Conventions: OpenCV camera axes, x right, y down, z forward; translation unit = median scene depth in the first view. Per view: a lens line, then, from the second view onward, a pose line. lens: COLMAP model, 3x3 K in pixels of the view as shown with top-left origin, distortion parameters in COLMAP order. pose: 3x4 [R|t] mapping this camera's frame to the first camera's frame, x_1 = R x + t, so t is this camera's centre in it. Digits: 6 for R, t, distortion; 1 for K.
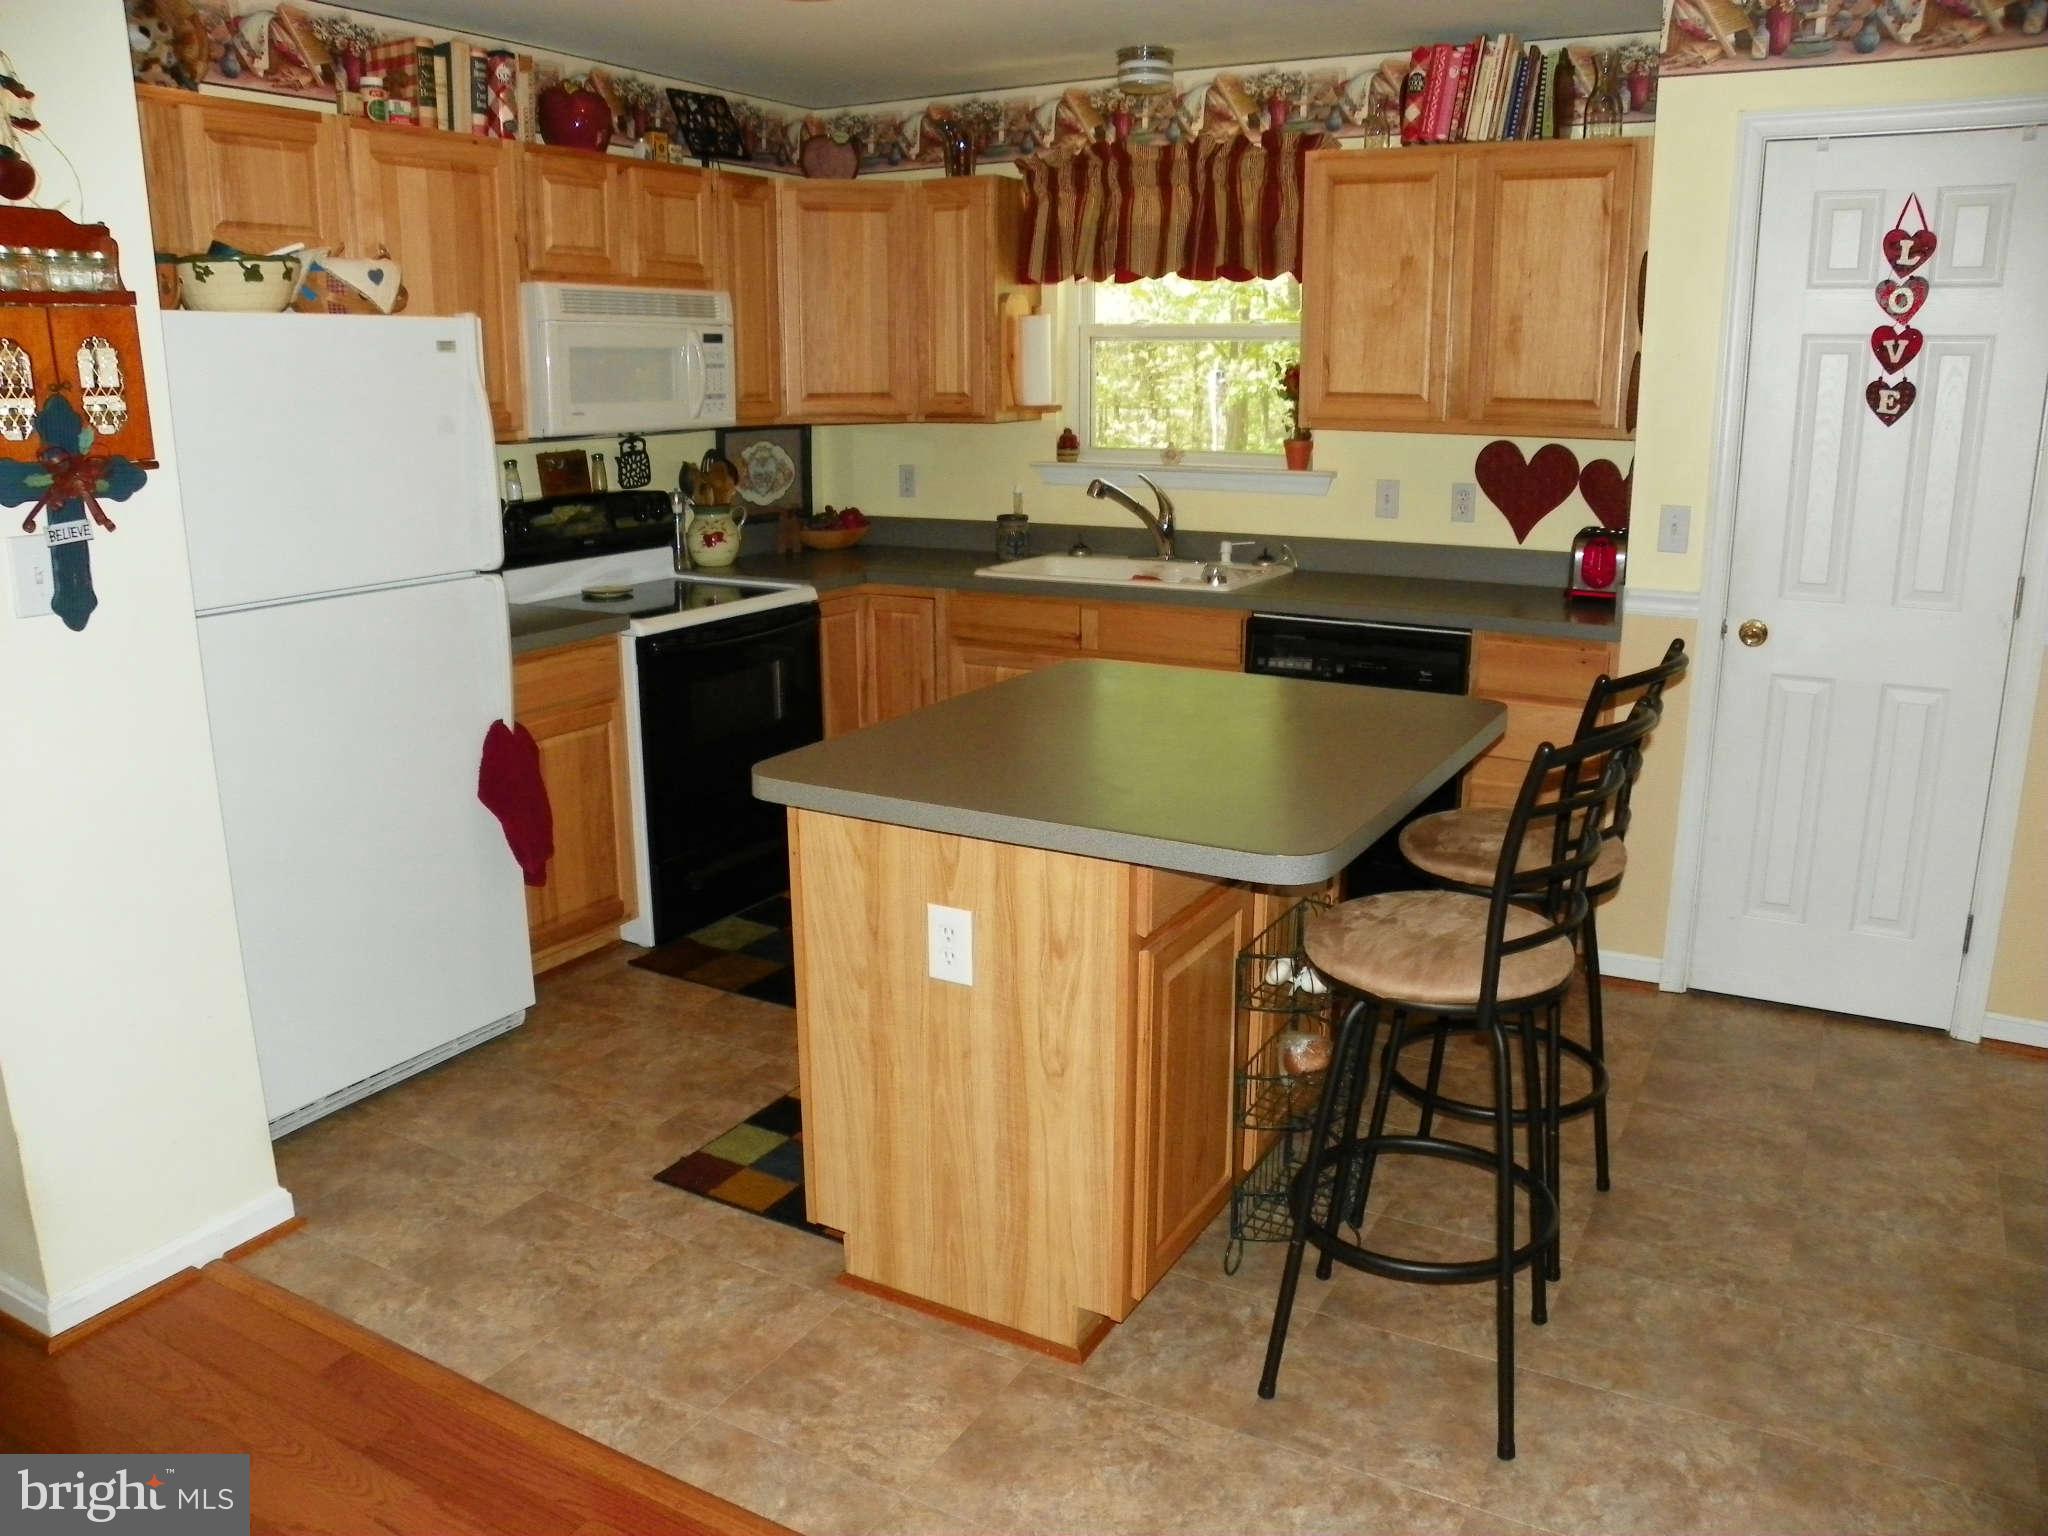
lens RADIAL K [[1533.7, 0, 1016.9], [0, 1533.7, 757.6], [0, 0, 1]] dist [-0.163497, 0.103476]
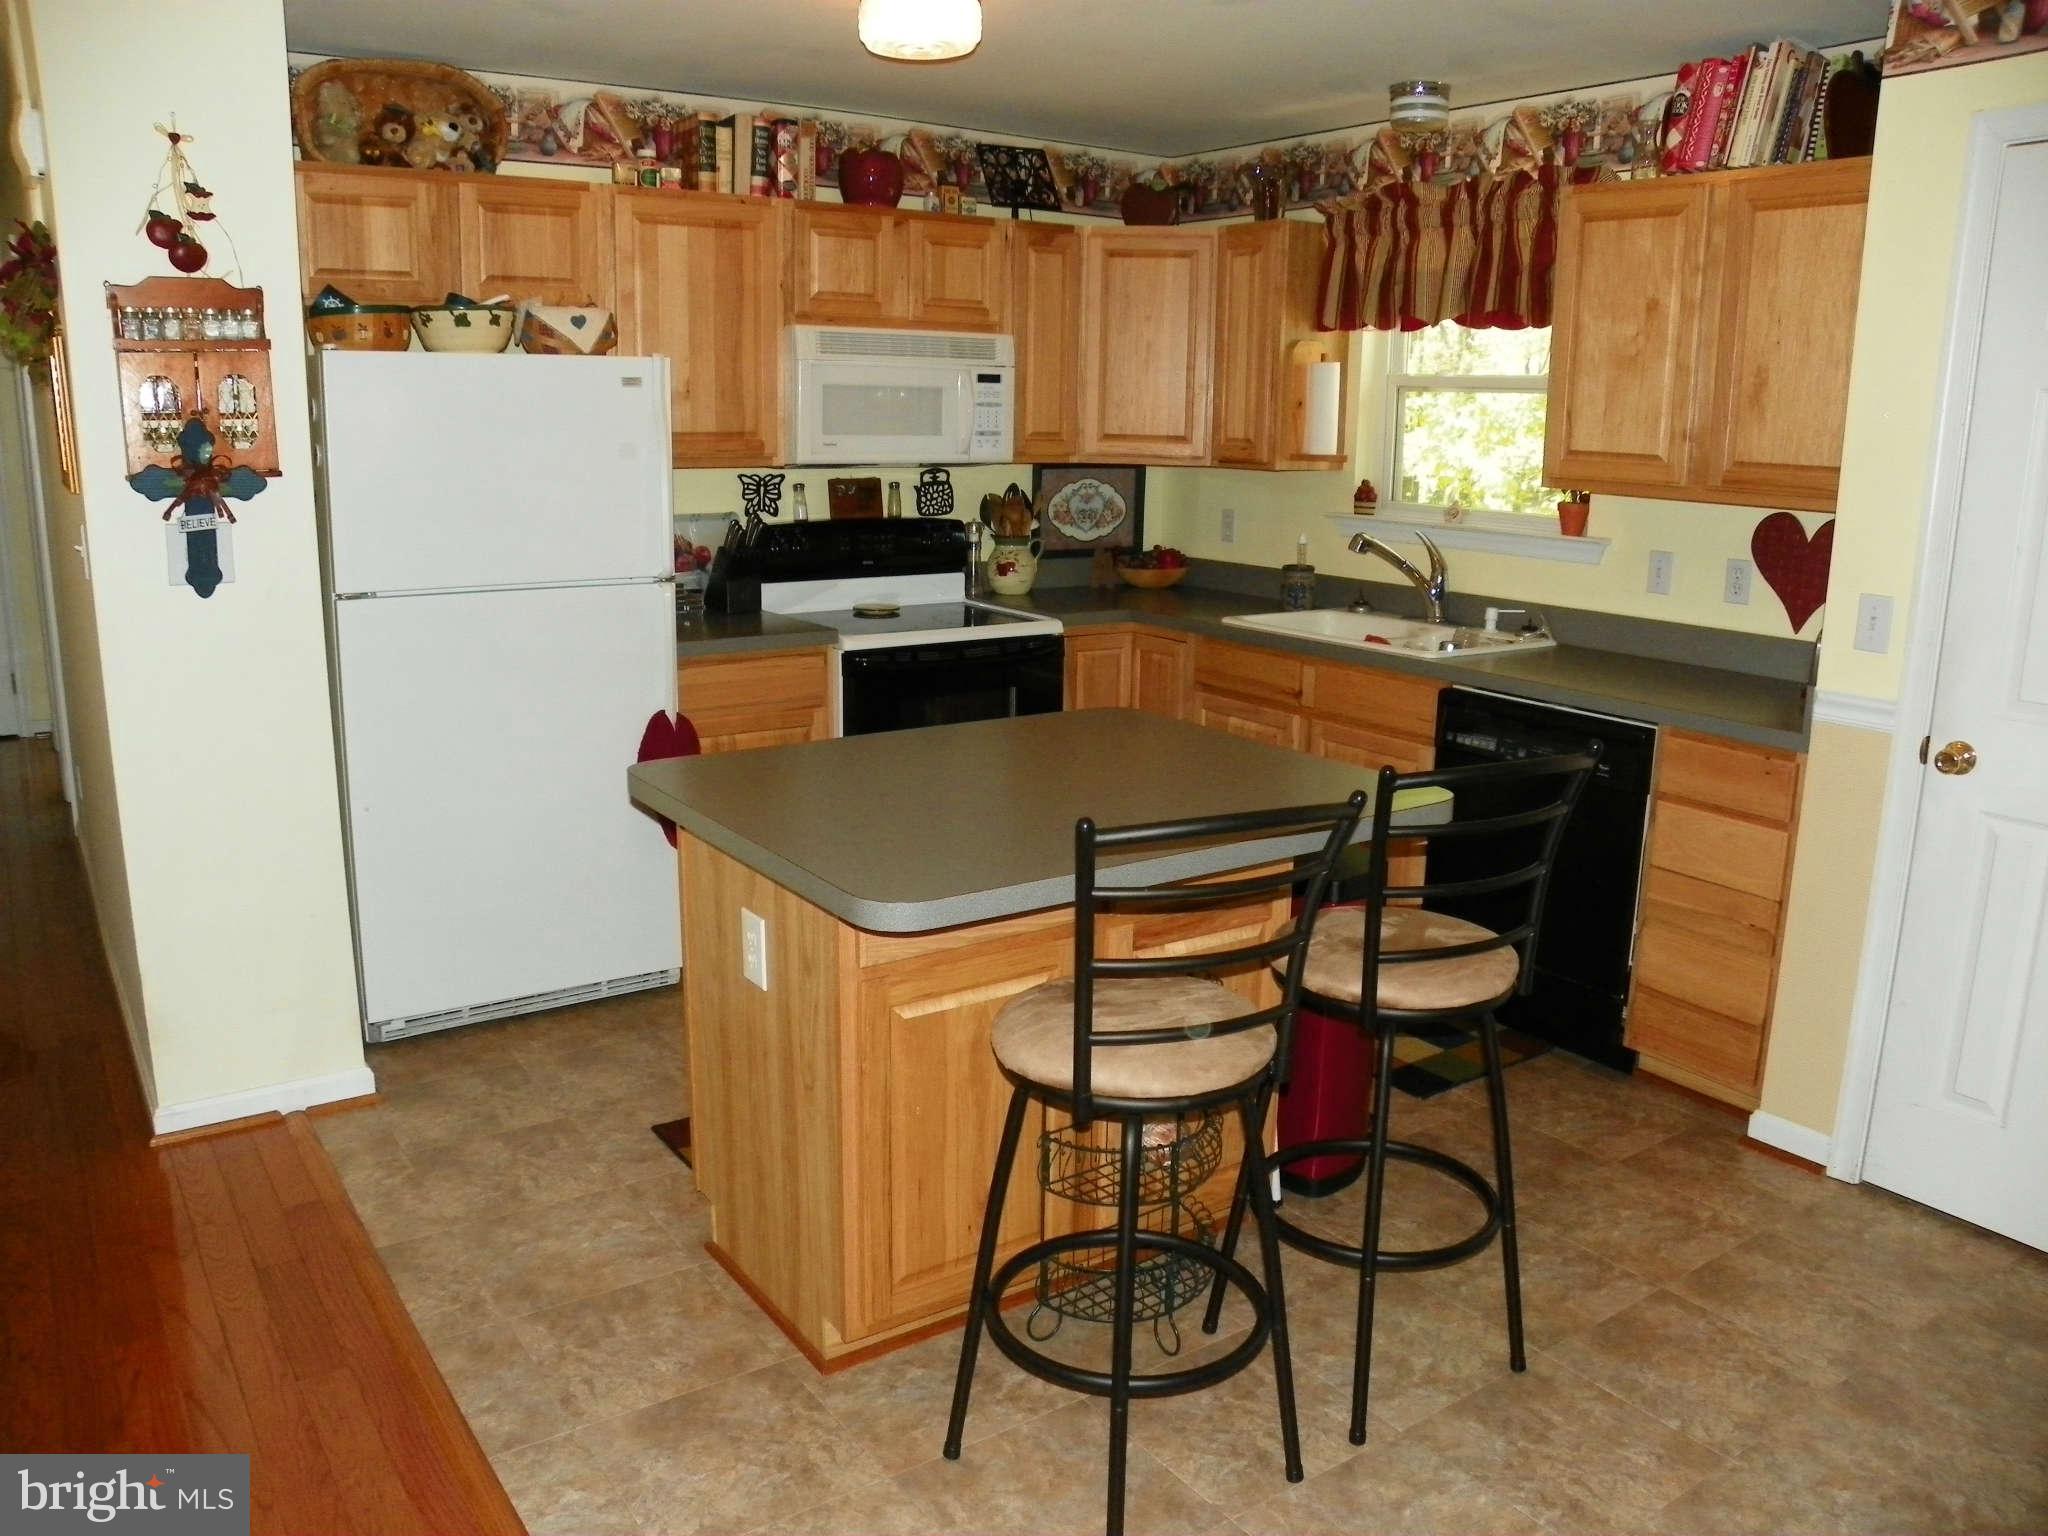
lens RADIAL K [[1533.7, 0, 1016.9], [0, 1533.7, 757.6], [0, 0, 1]] dist [-0.163497, 0.103476]
pose [[0.904430, 0.110989, -0.411931, 0.307554], [-0.121989, 0.992531, -0.000413, -0.017969], [0.408809, 0.050625, 0.911215, 0.056162]]
